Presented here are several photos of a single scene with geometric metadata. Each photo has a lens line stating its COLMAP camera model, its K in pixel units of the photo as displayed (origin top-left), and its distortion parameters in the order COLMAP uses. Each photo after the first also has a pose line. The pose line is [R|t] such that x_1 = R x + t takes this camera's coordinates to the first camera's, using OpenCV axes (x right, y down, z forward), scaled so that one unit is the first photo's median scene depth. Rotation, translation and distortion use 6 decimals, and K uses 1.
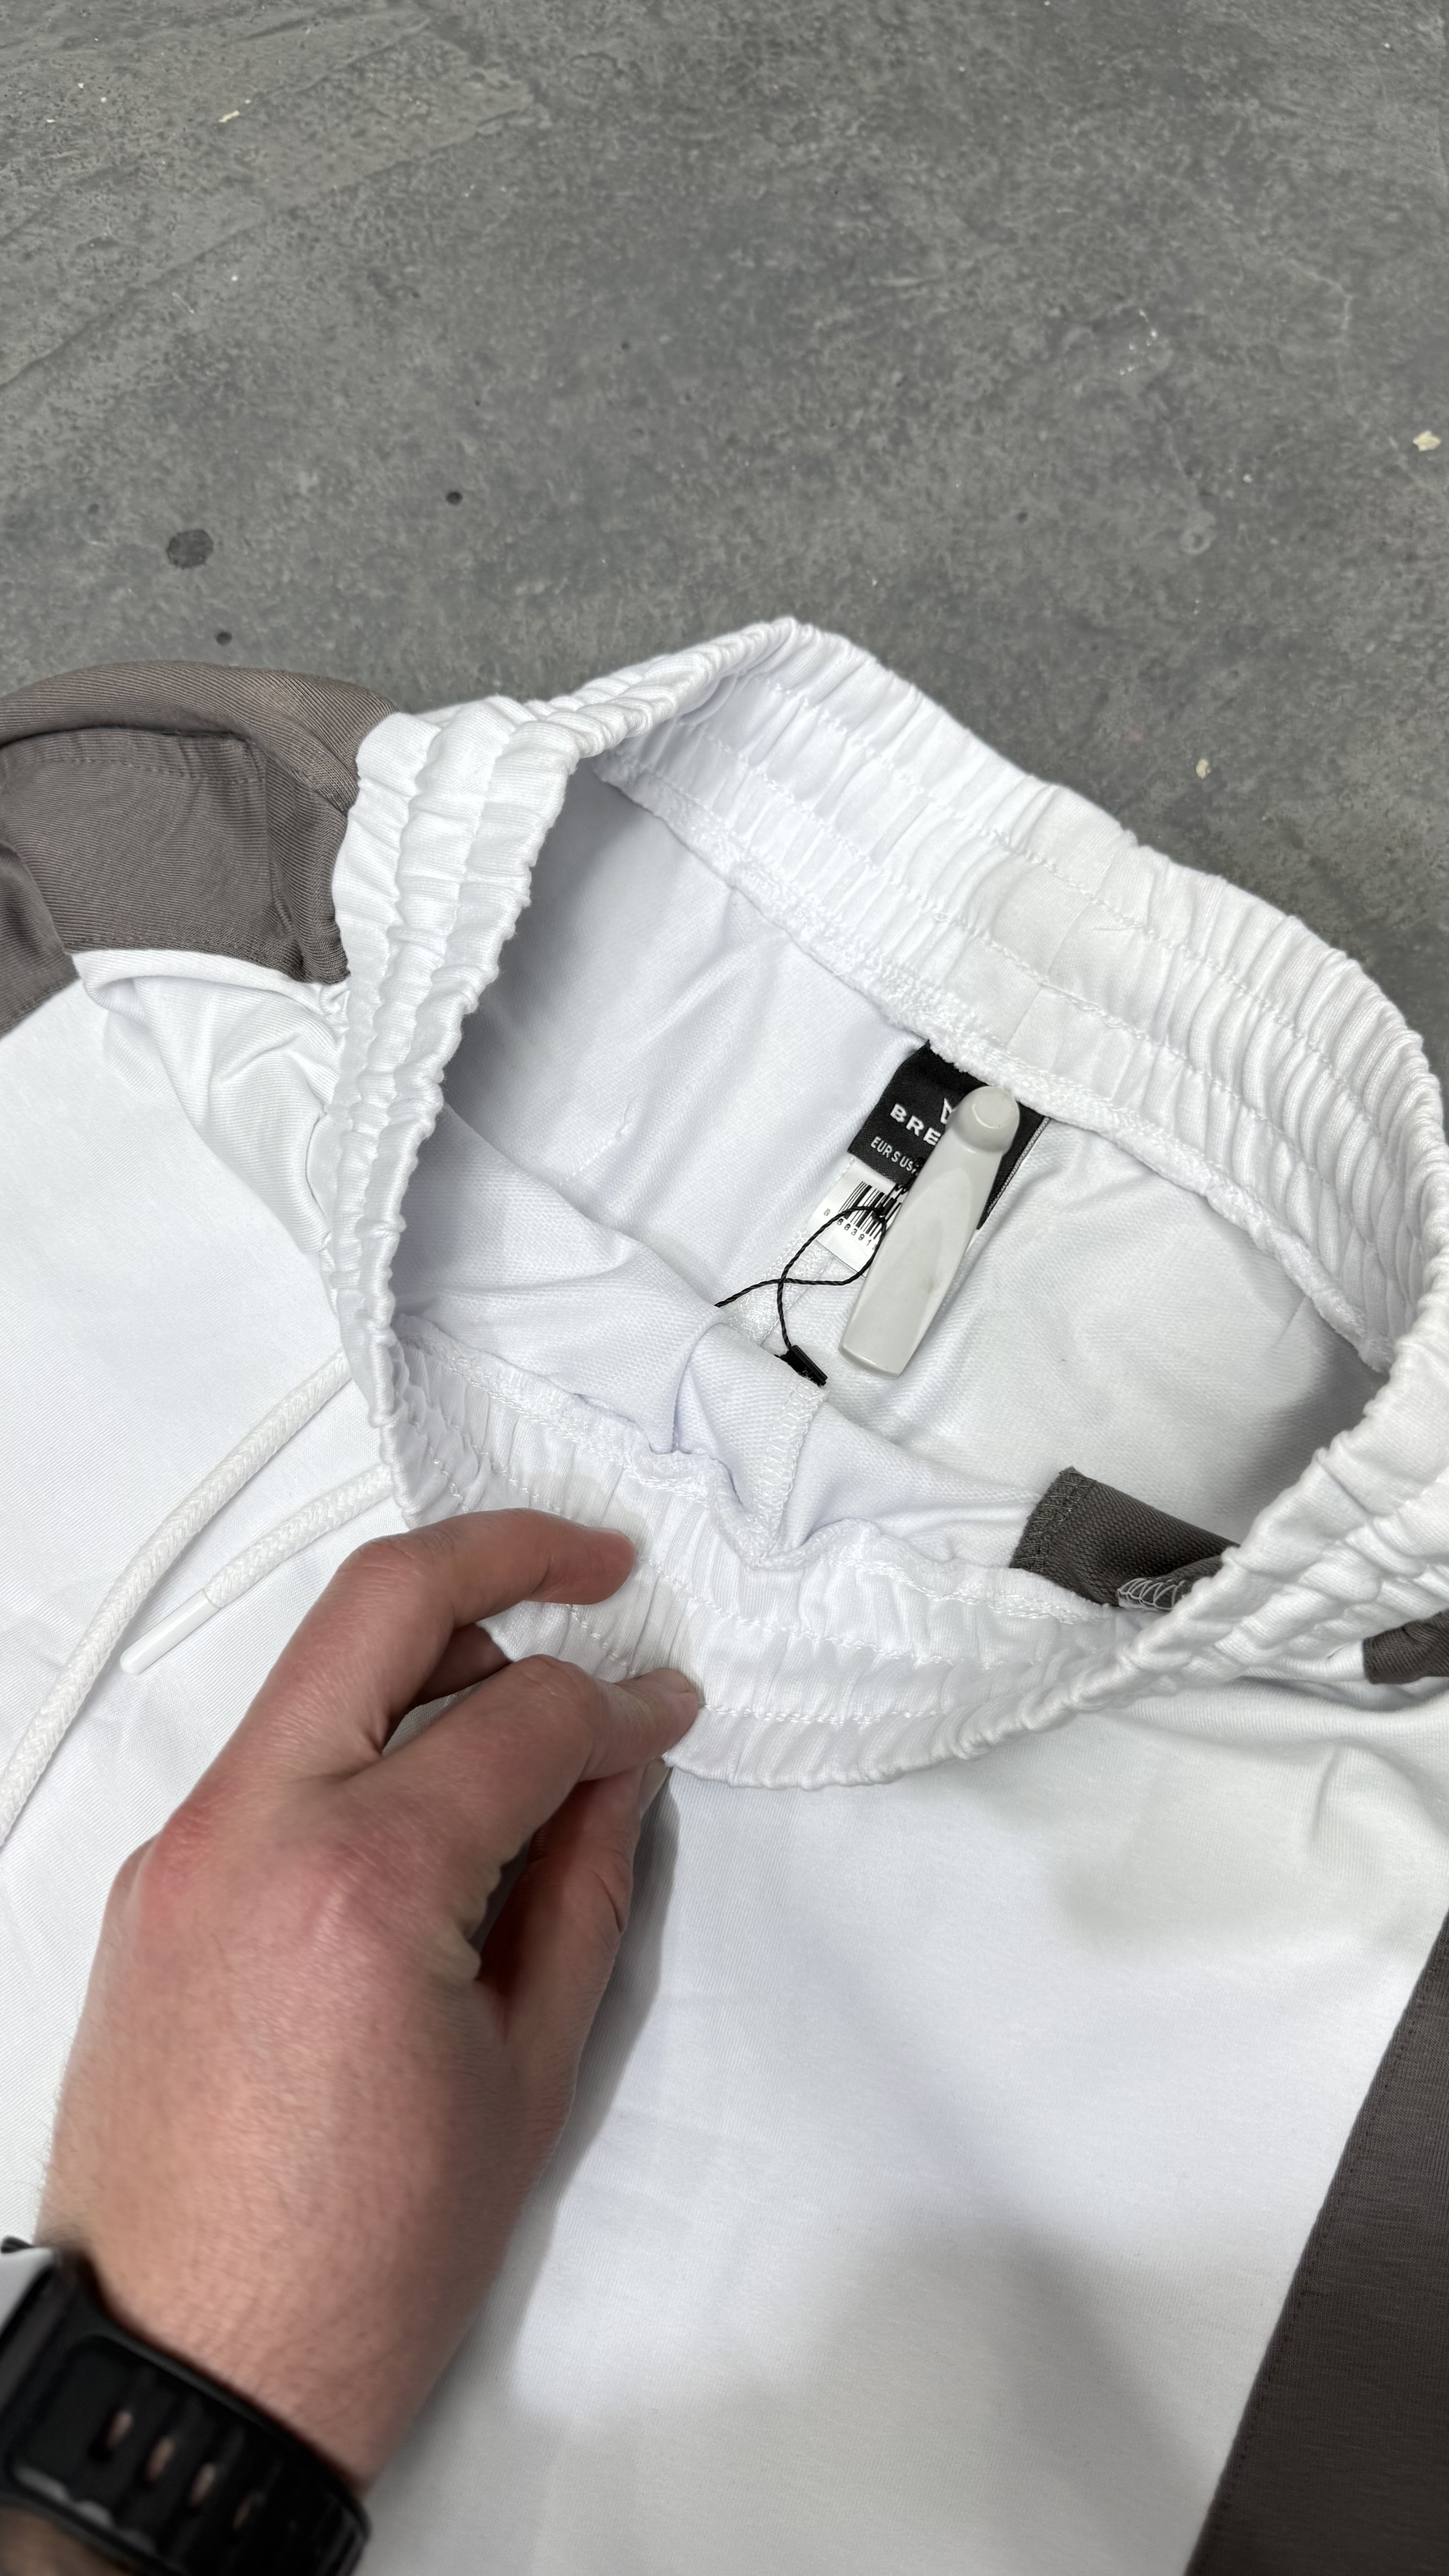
lens RADIAL K [[1876.9, 0, 724.5], [0, 1876.9, 1288.0], [0, 0, 1]] dist [-0.023820, 0.005839]
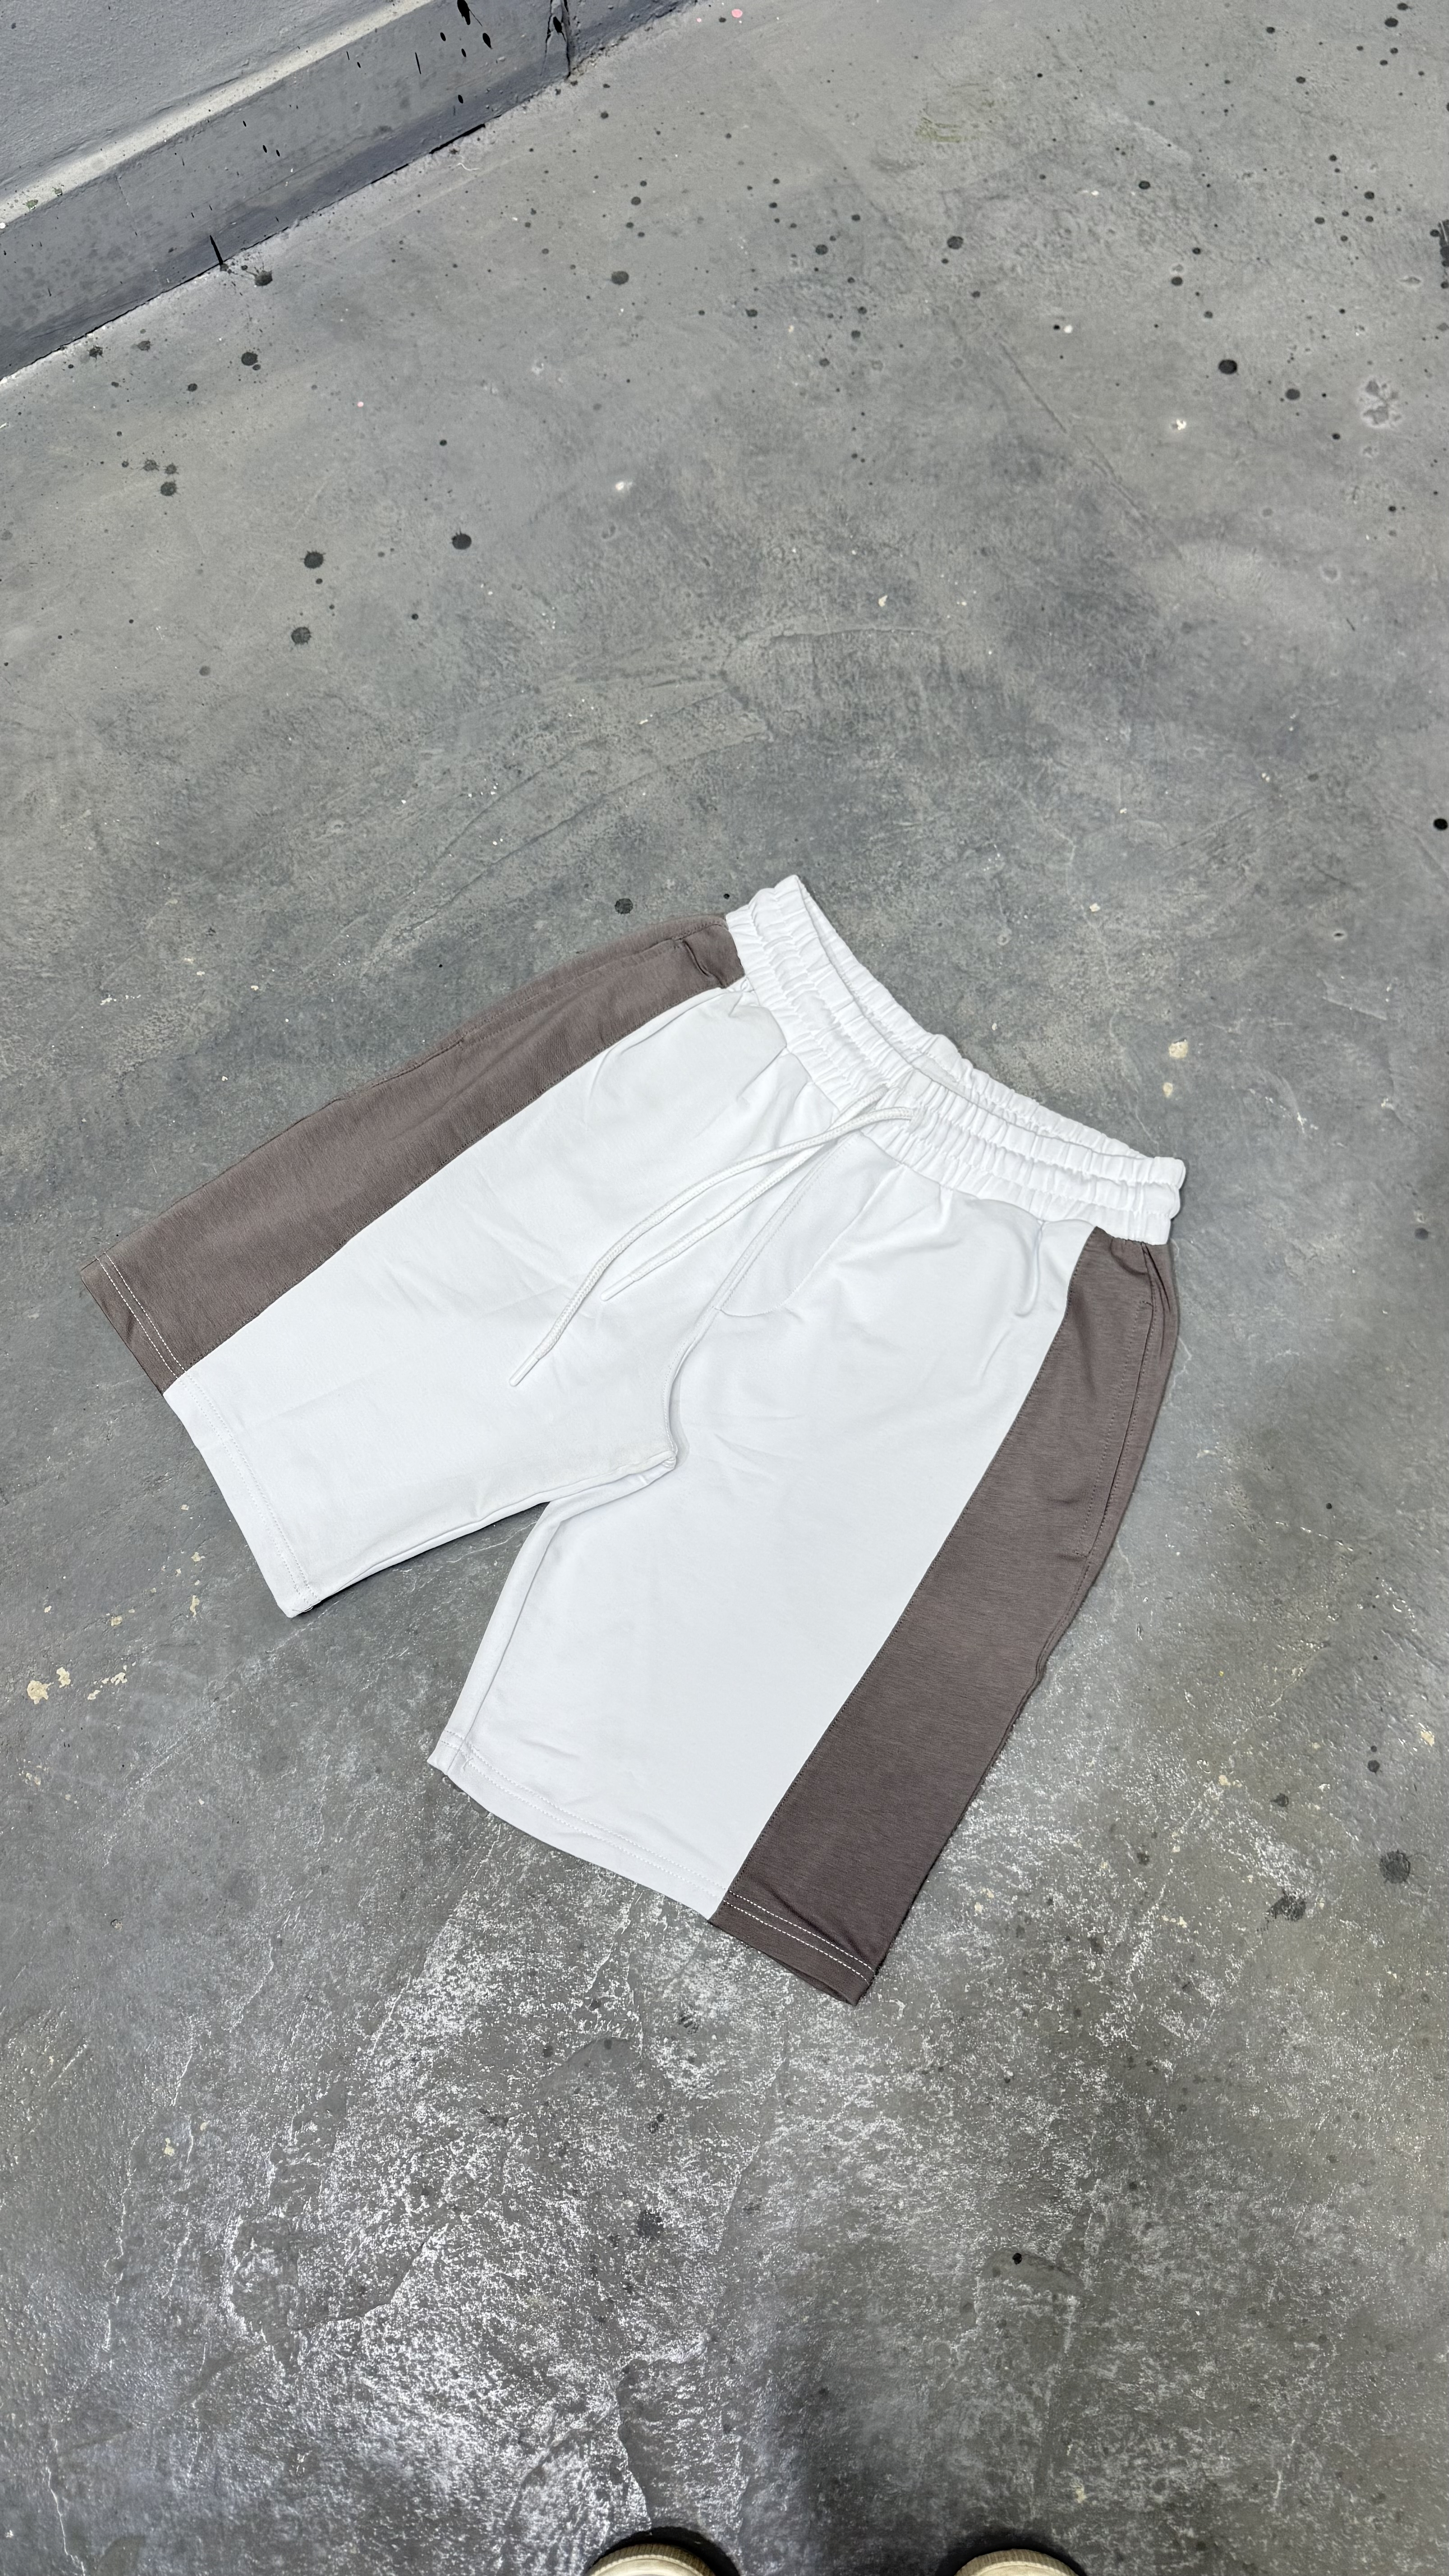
lens RADIAL K [[1687.4, 0, 732.8], [0, 1687.4, 1328.2], [0, 0, 1]] dist [0.087567, -0.101316]
pose [[0.996158, 0.086374, -0.014479, -0.049406], [-0.086485, 0.996227, -0.007216, 0.199528], [0.013801, 0.008440, 0.999869, -1.388103]]
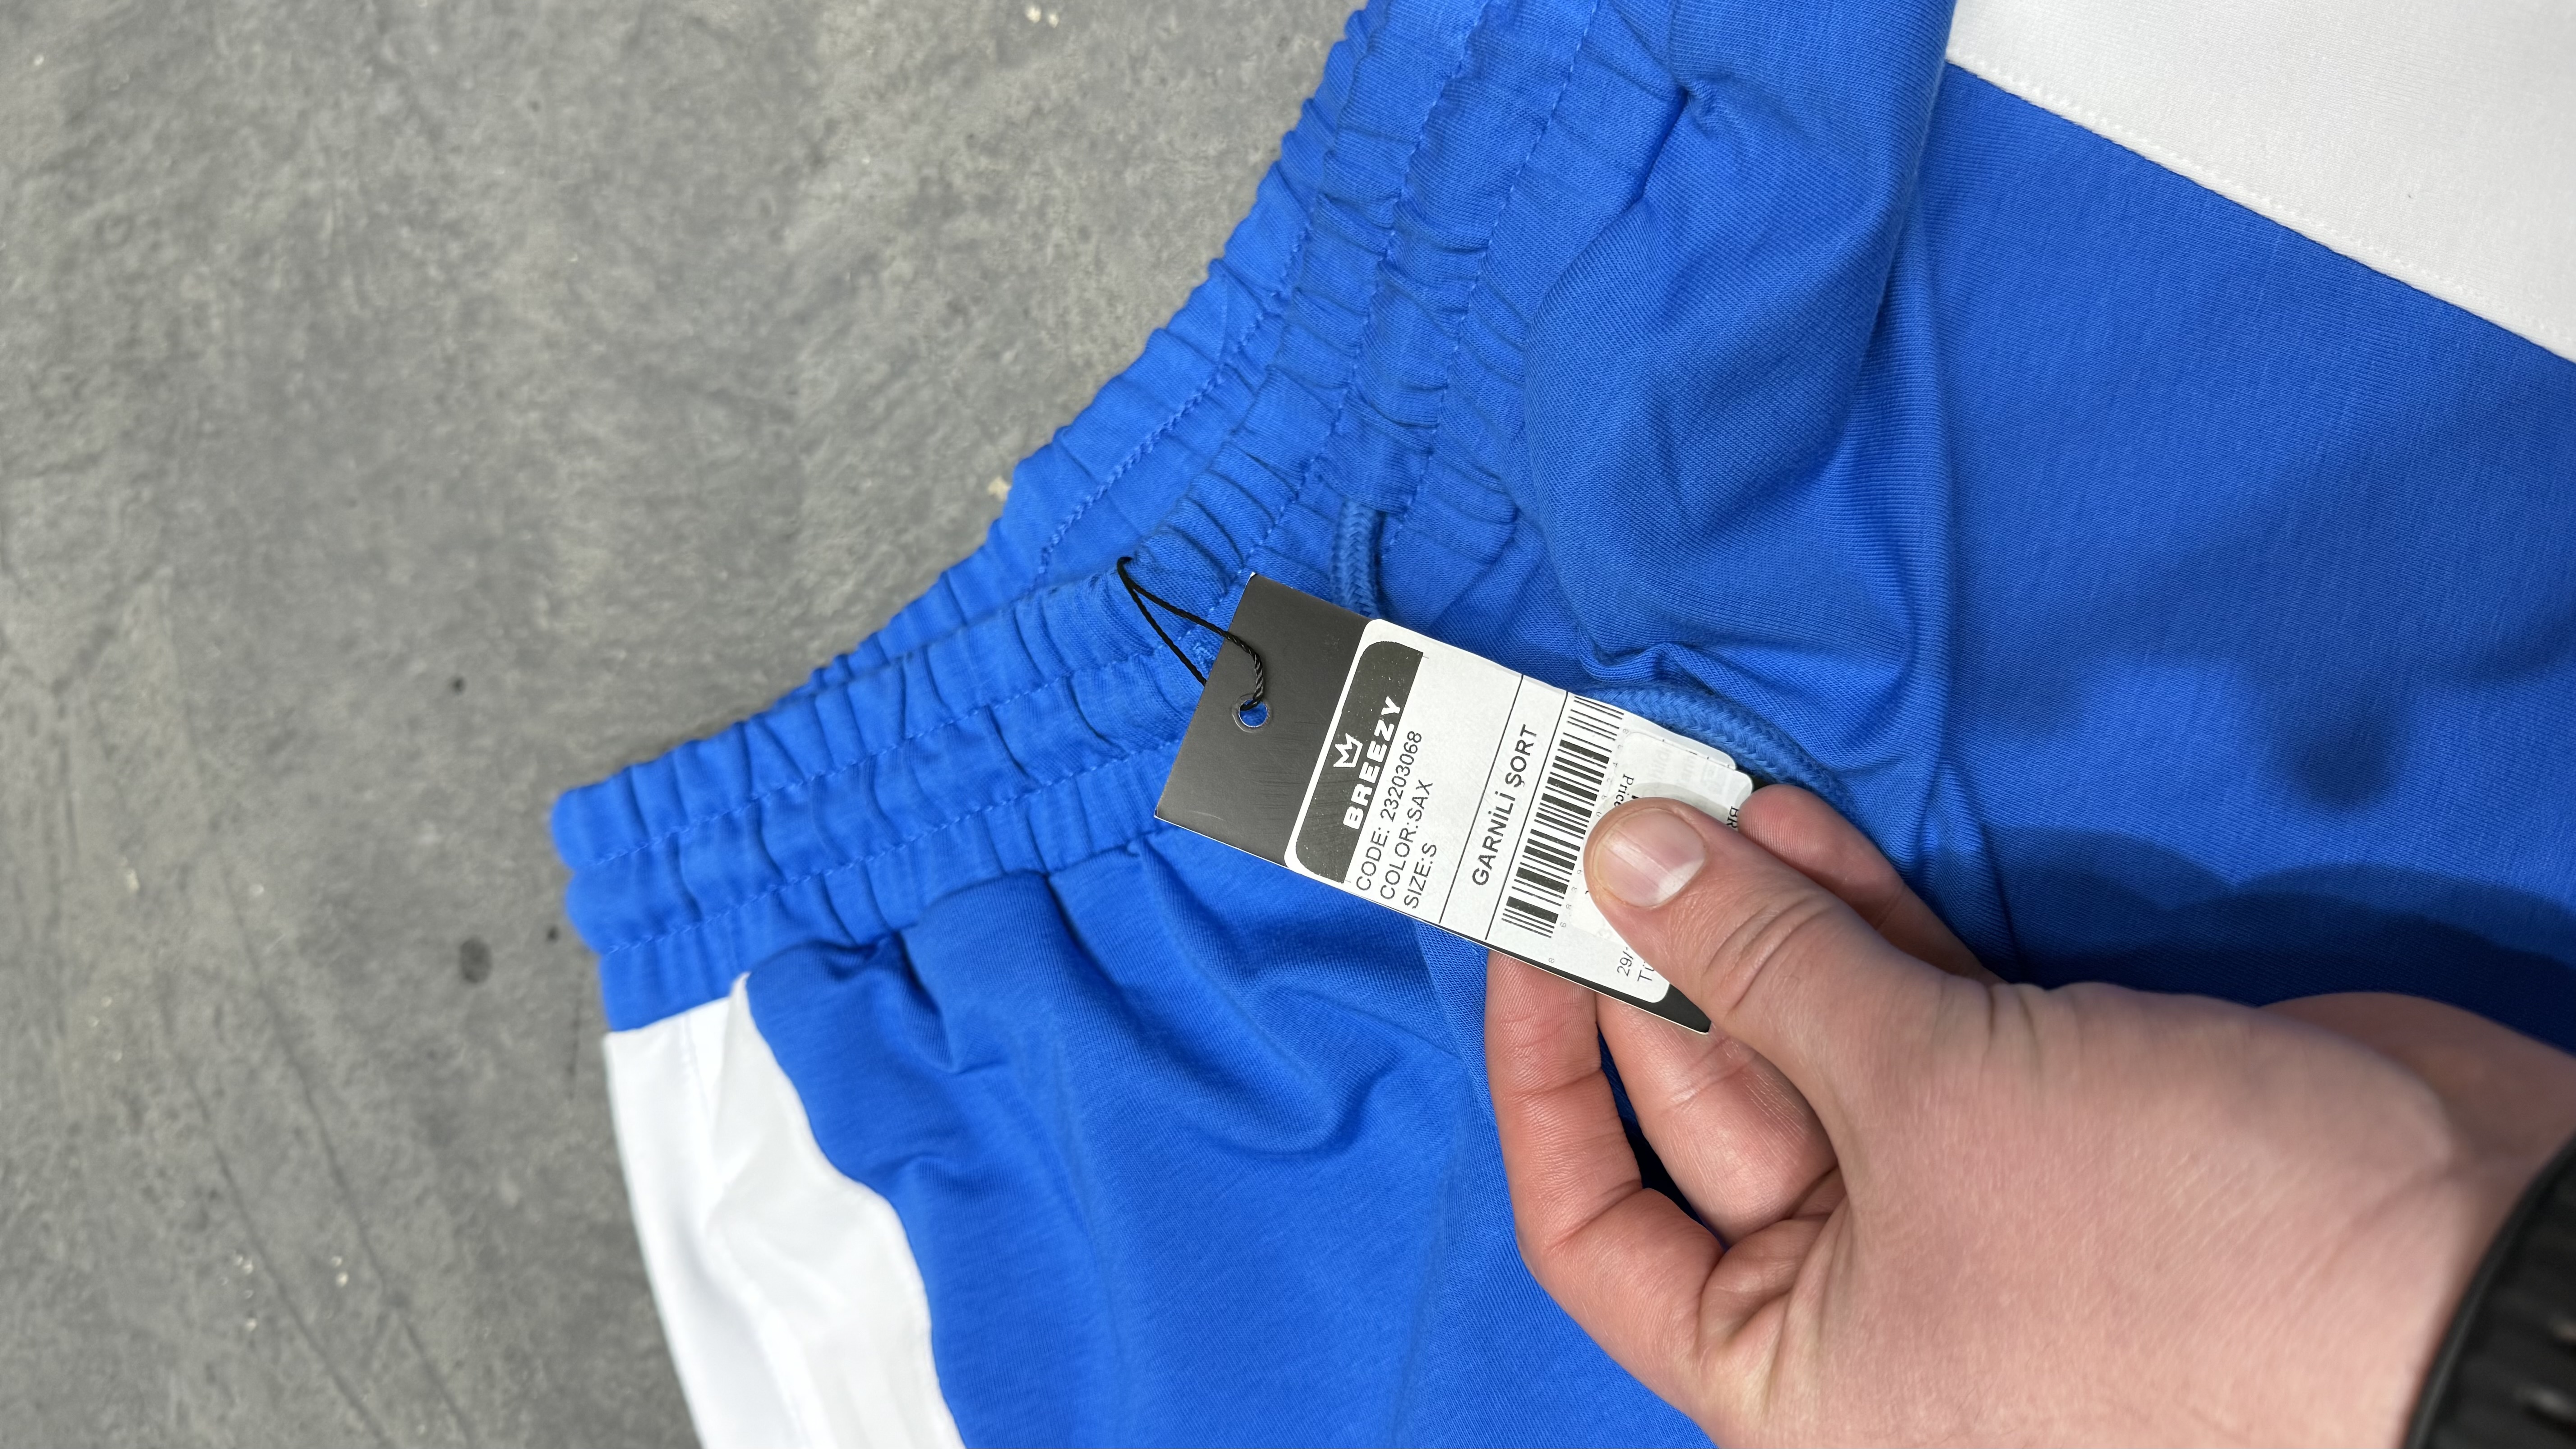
lens RADIAL K [[1876.9, 0, 1279.6], [0, 1876.9, 716.5], [0, 0, 1]] dist [-0.023820, 0.005839]
pose [[0.121066, -0.992644, -0.000242, -0.109461], [0.976014, 0.119082, -0.182250, 0.182174], [0.180939, 0.021829, 0.983252, 0.111148]]
